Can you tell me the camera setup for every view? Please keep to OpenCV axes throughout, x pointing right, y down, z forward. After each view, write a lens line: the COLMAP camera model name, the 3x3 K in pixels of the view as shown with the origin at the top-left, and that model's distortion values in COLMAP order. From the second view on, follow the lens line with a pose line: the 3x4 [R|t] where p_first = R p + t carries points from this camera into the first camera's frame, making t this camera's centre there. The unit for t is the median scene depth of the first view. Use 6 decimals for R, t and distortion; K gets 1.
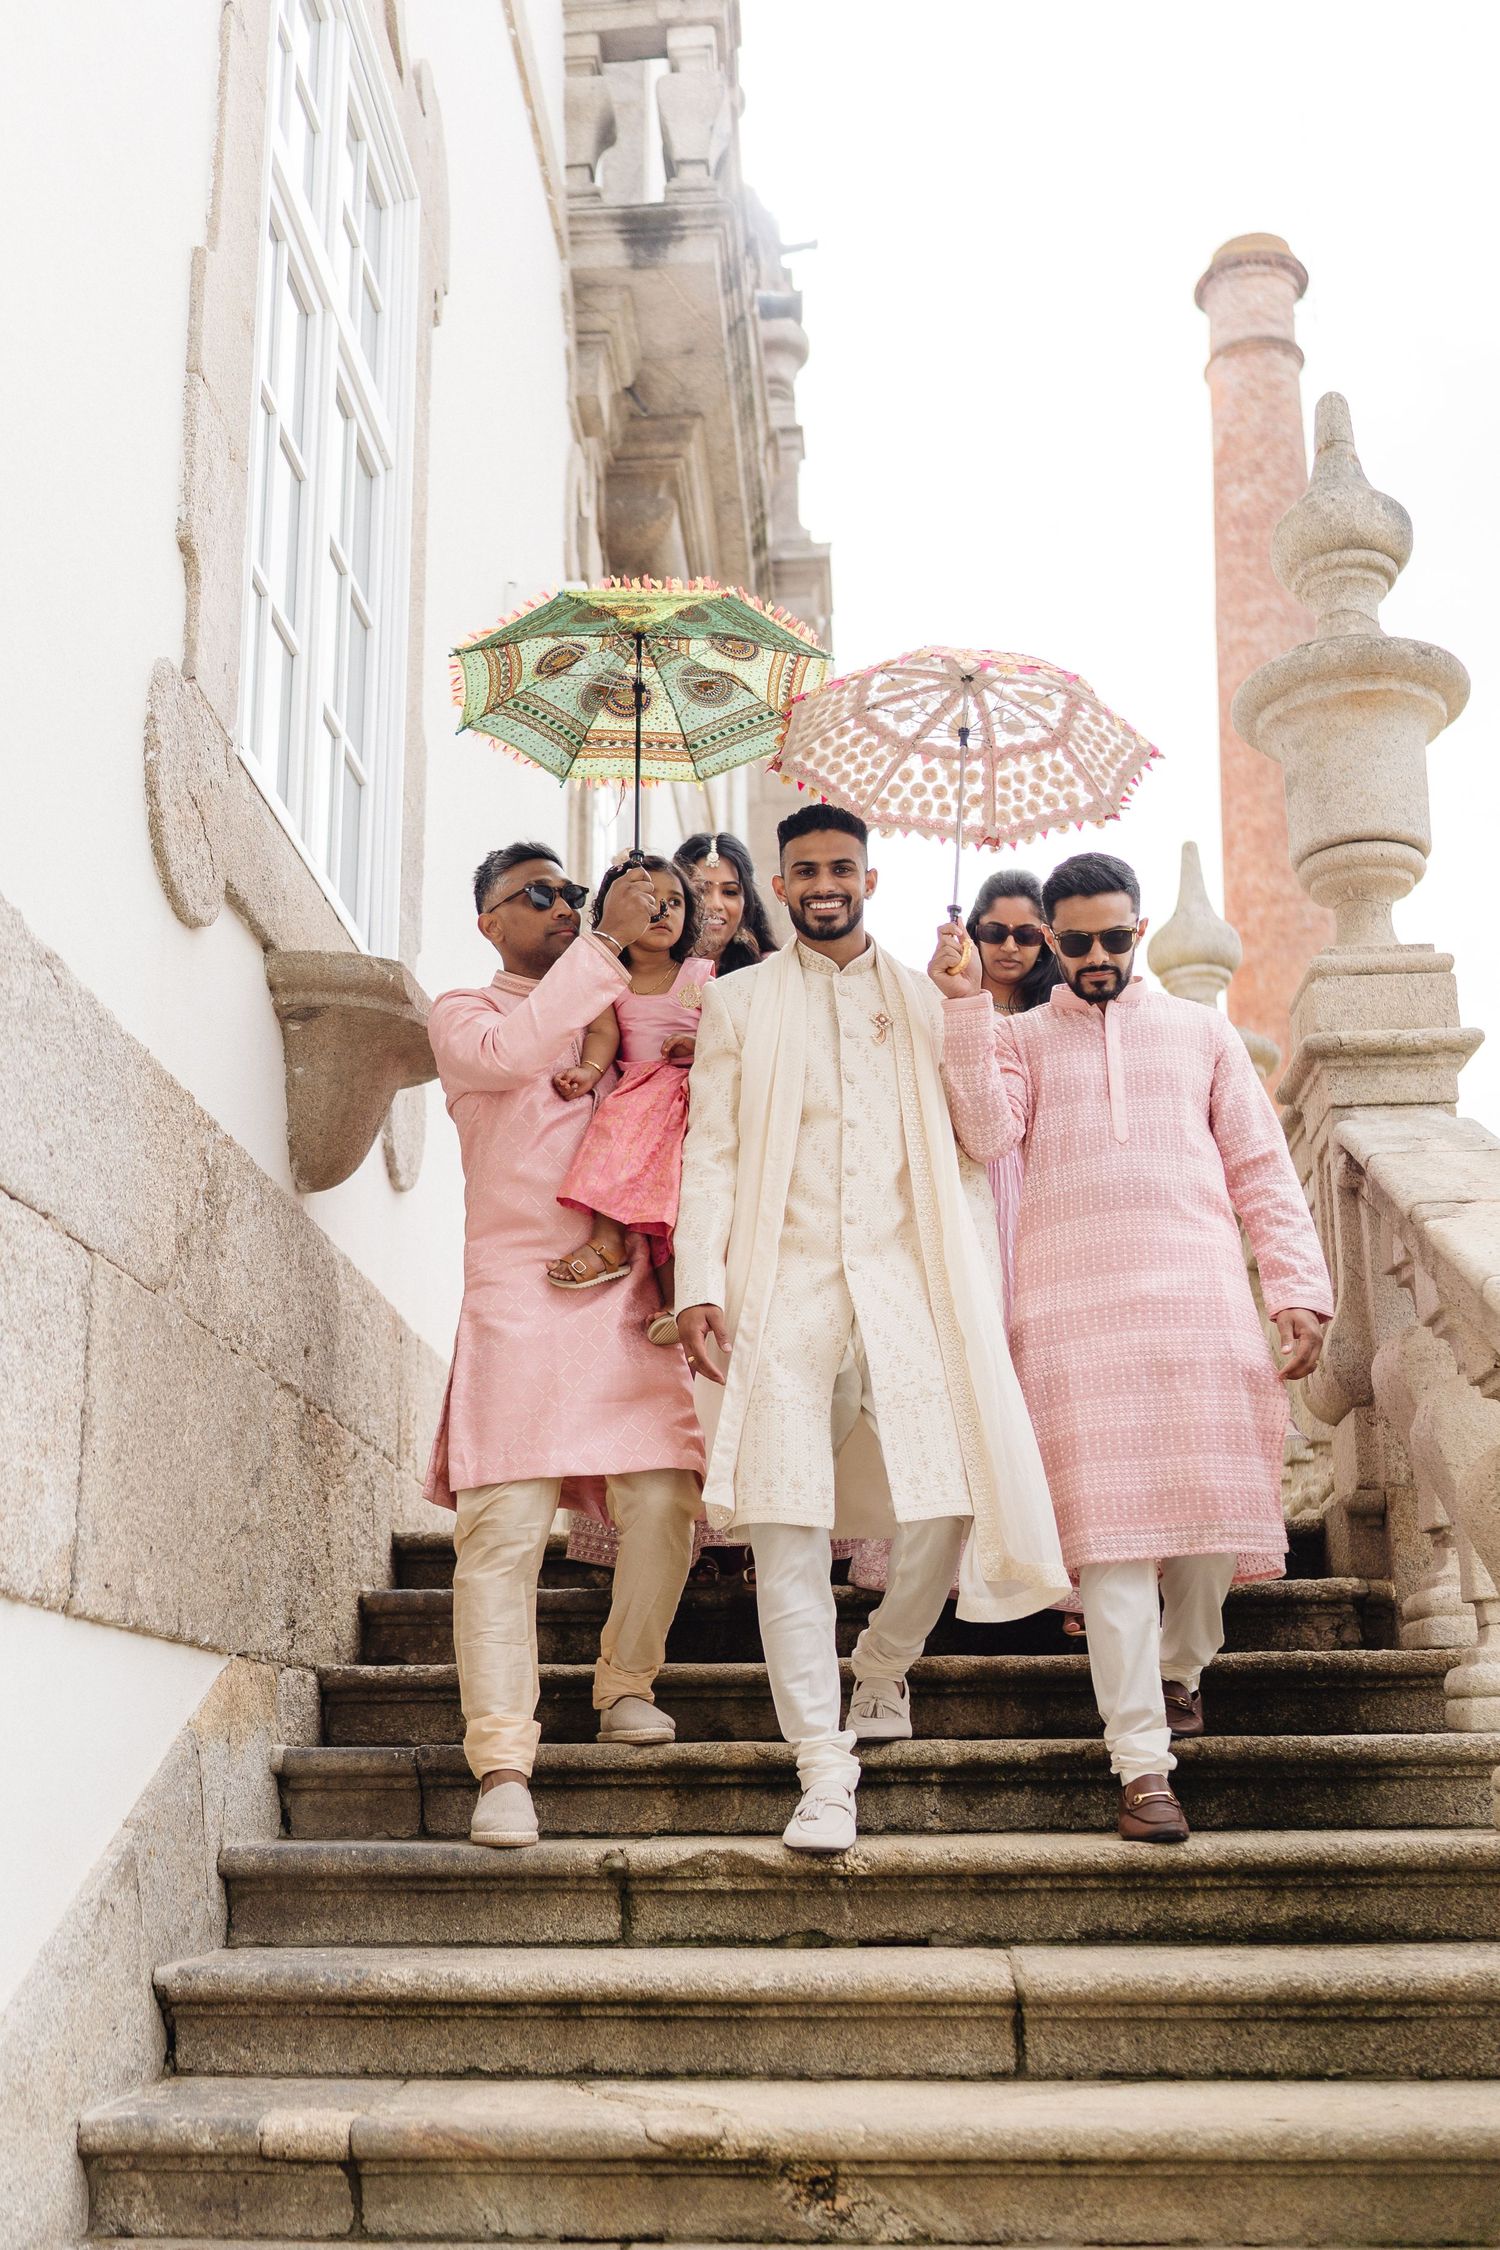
lens RADIAL K [[2561.8, 0, 746.3], [0, 2561.8, 1213.6], [0, 0, 1]] dist [0.006615, -0.032731]
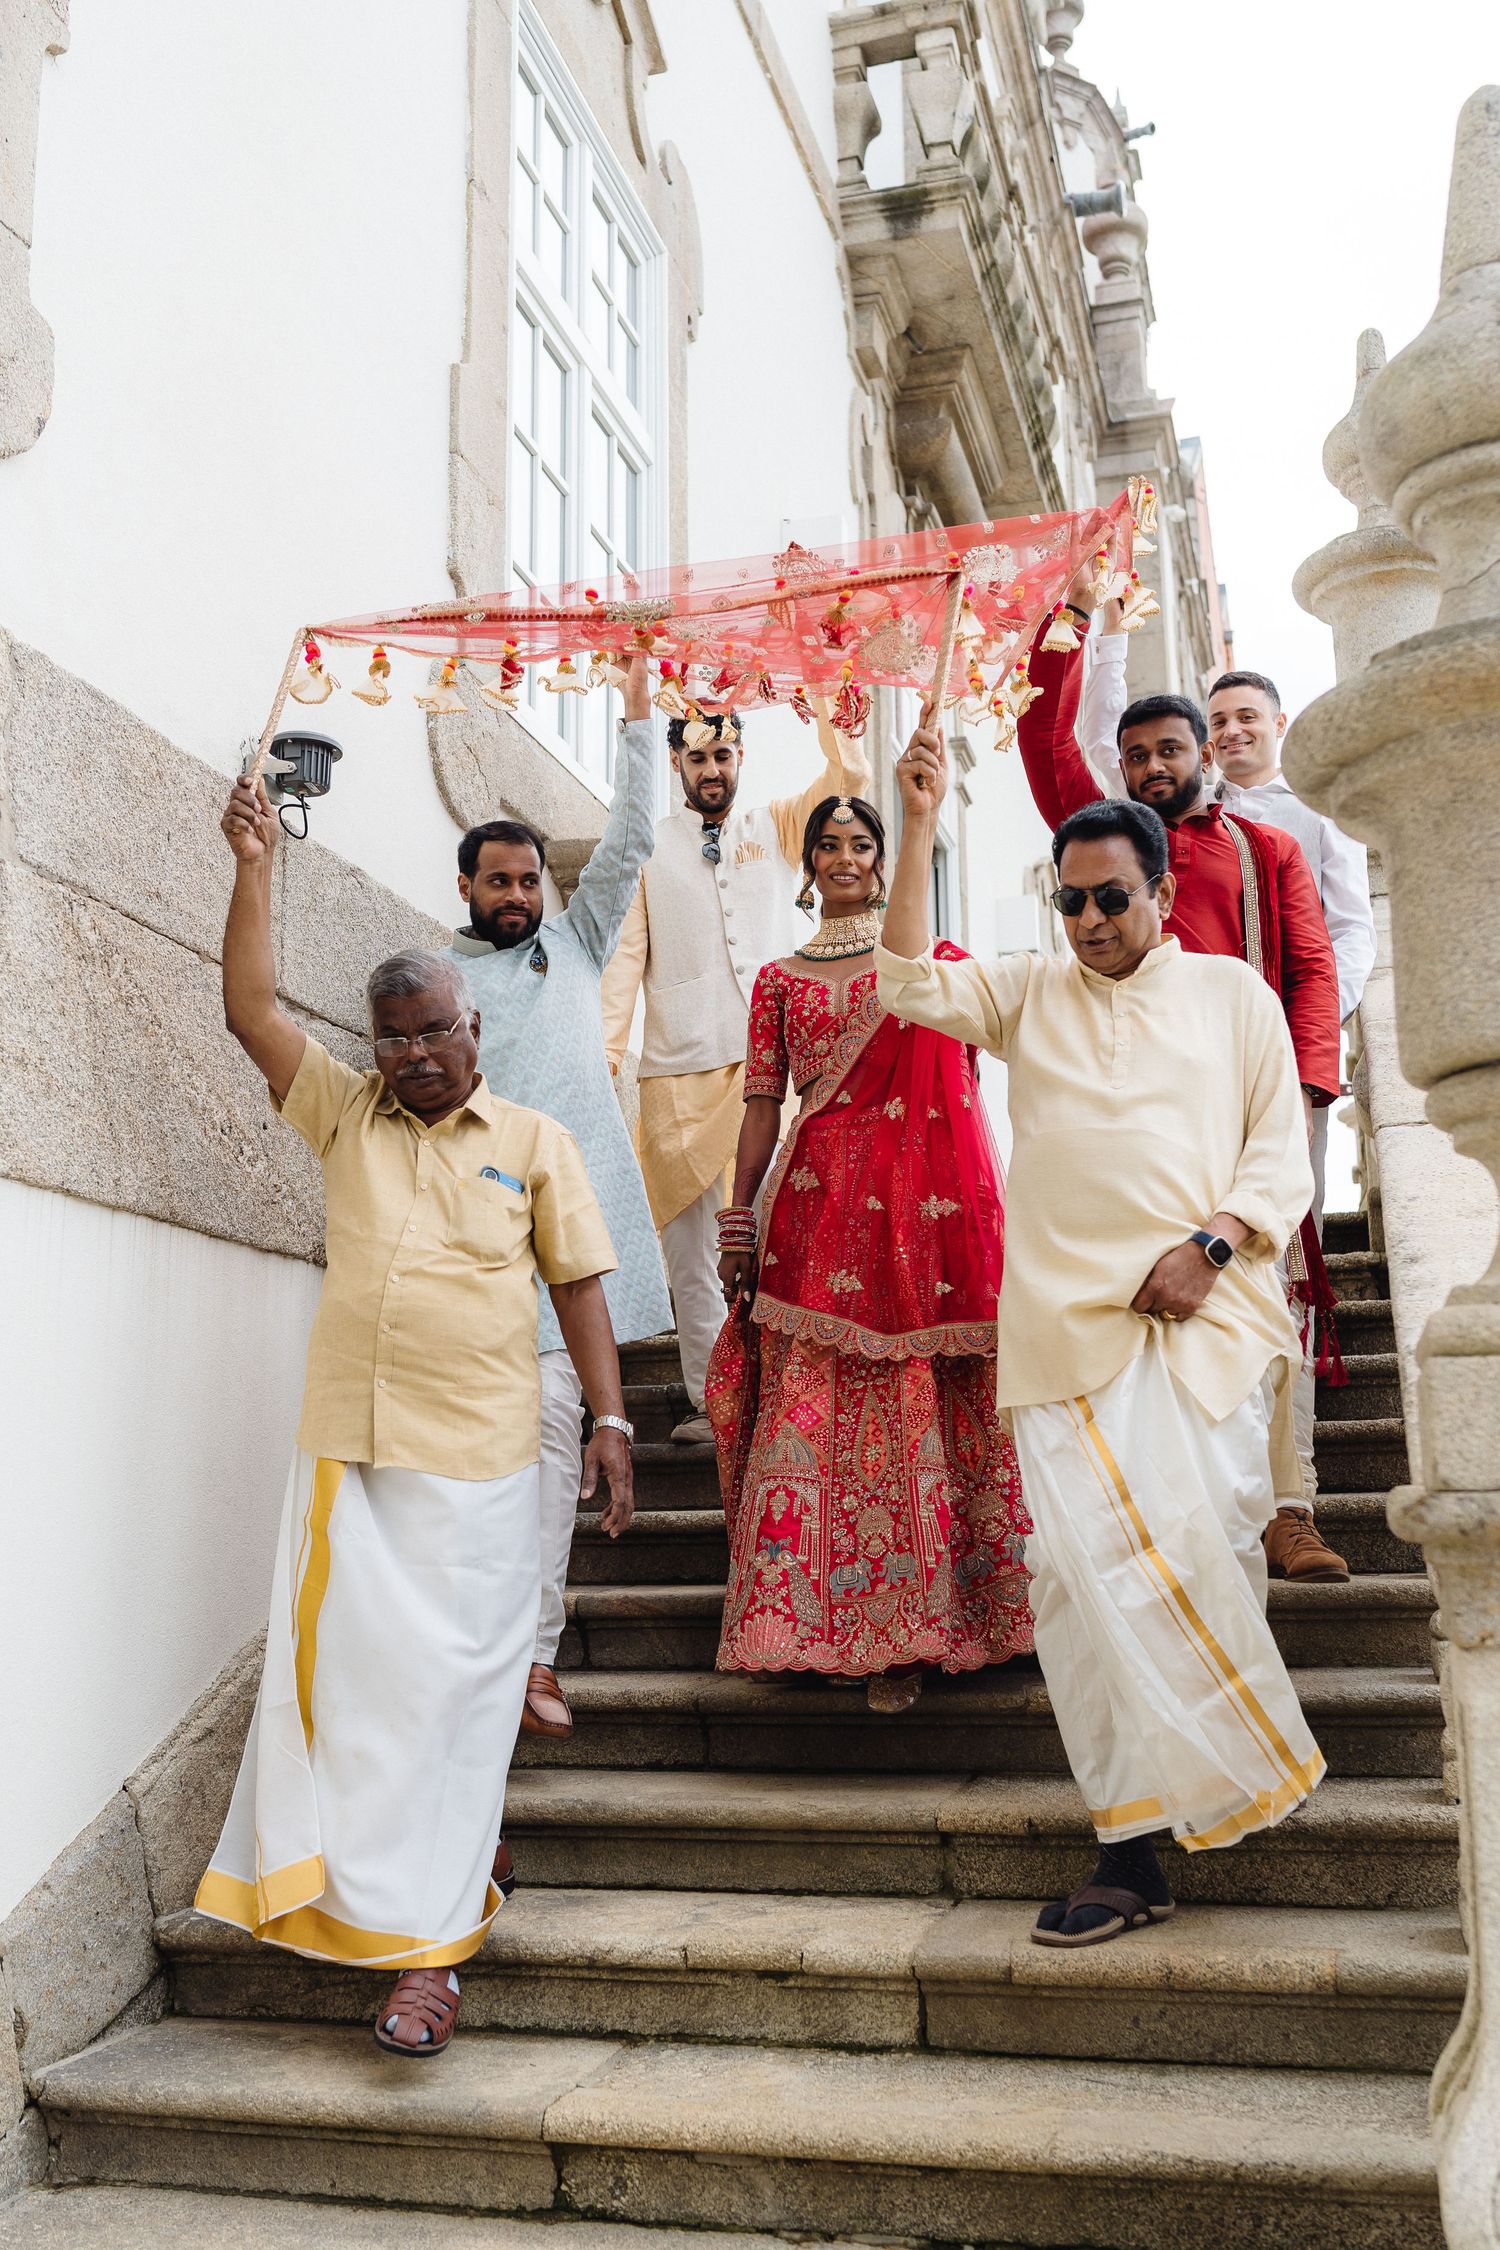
lens RADIAL K [[2280.4, 0, 750.0], [0, 2280.4, 1125.0], [0, 0, 1]] dist [-0.000919, -0.014013]
pose [[0.980996, -0.046921, -0.188268, 0.073281], [0.056457, 0.997363, 0.045608, 0.001910], [0.185631, -0.055371, 0.981058, -0.110640]]
